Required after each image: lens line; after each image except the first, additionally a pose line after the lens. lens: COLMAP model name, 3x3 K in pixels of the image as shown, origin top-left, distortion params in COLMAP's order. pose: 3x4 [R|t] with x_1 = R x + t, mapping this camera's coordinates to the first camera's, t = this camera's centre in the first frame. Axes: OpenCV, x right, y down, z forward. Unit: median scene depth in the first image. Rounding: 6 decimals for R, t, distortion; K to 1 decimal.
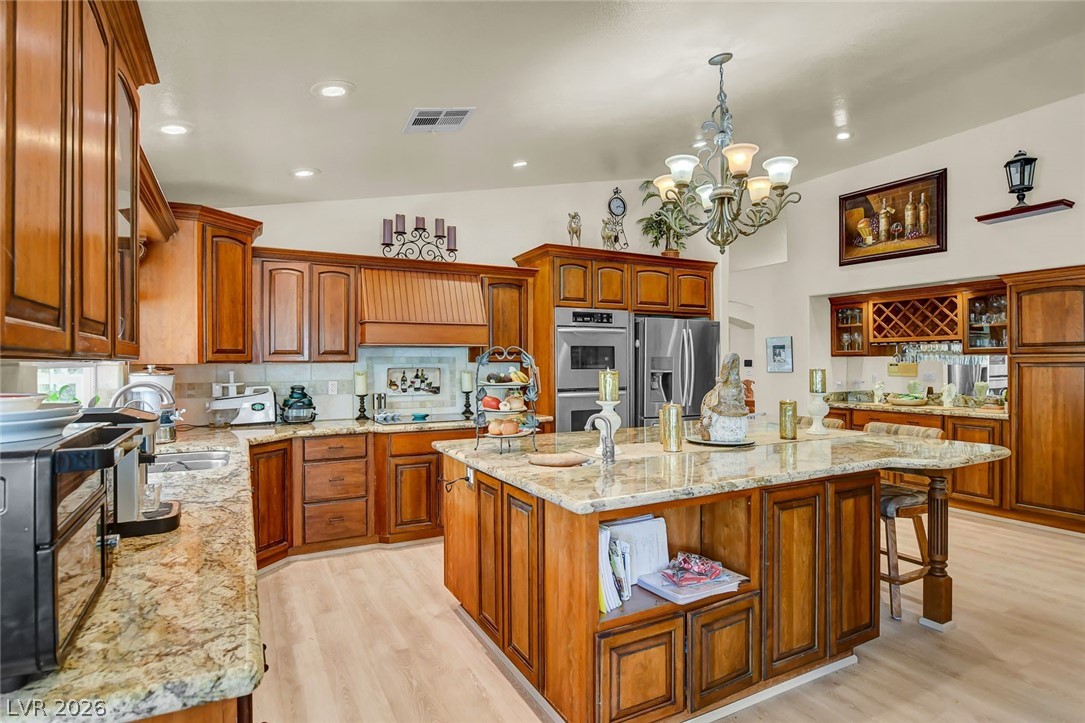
lens RADIAL K [[573.1, 0, 542.5], [0, 573.1, 361.5], [0, 0, 1]] dist [-0.031037, 0.000420]
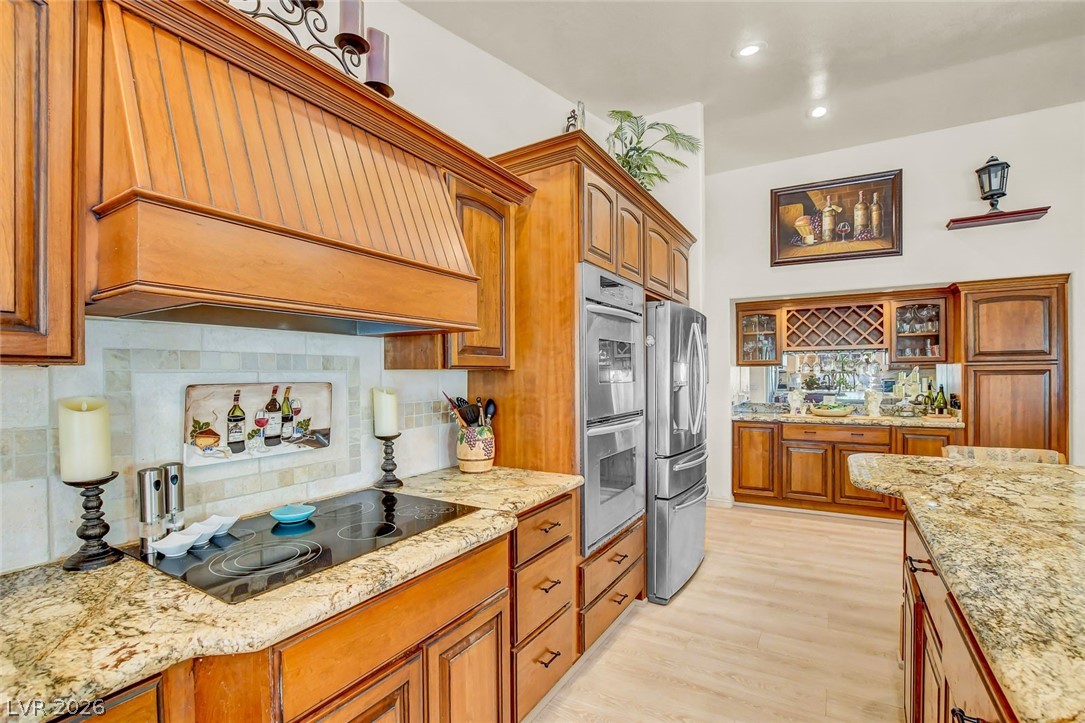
lens RADIAL K [[487.5, 0, 548.7], [0, 487.5, 376.3], [0, 0, 1]] dist [-0.031877, 0.000264]
pose [[0.850221, -0.004246, 0.526408, -0.228080], [0.003084, 0.999990, 0.003086, 0.006368], [-0.526417, -0.001000, 0.850226, 0.629149]]
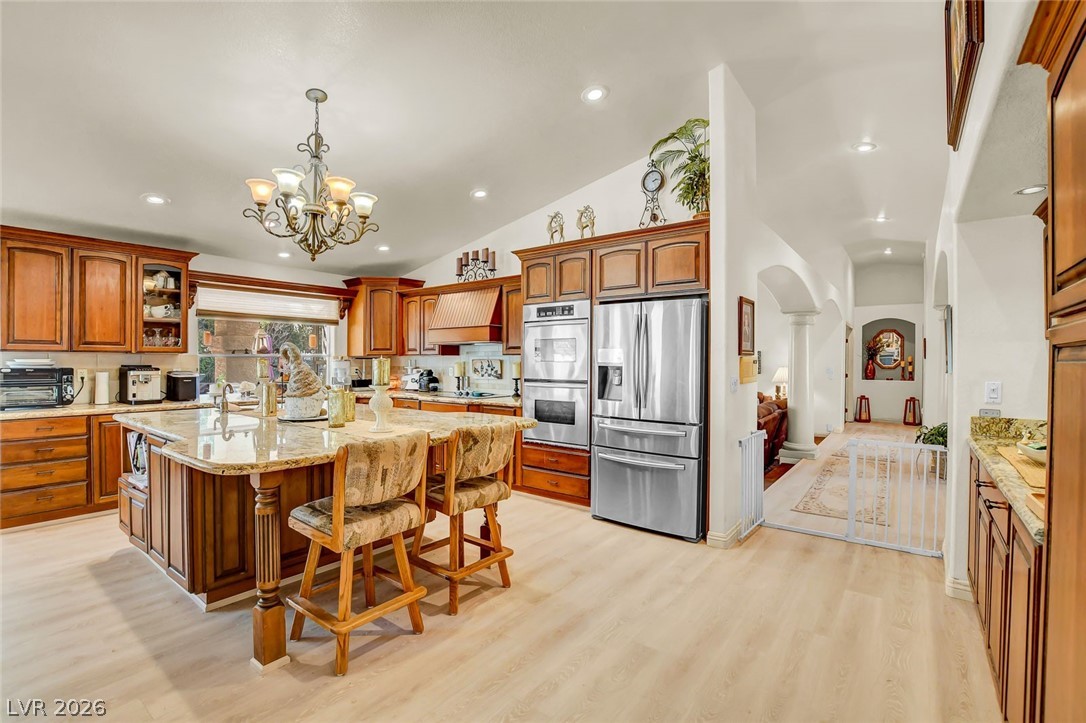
lens RADIAL K [[493.1, 0, 543.0], [0, 493.1, 361.5], [0, 0, 1]] dist [-0.004893, -0.000347]
pose [[0.413501, 0.006964, -0.910477, 0.895810], [-0.003133, 0.999976, 0.006226, 0.008336], [0.910498, 0.000278, 0.413512, 0.619748]]
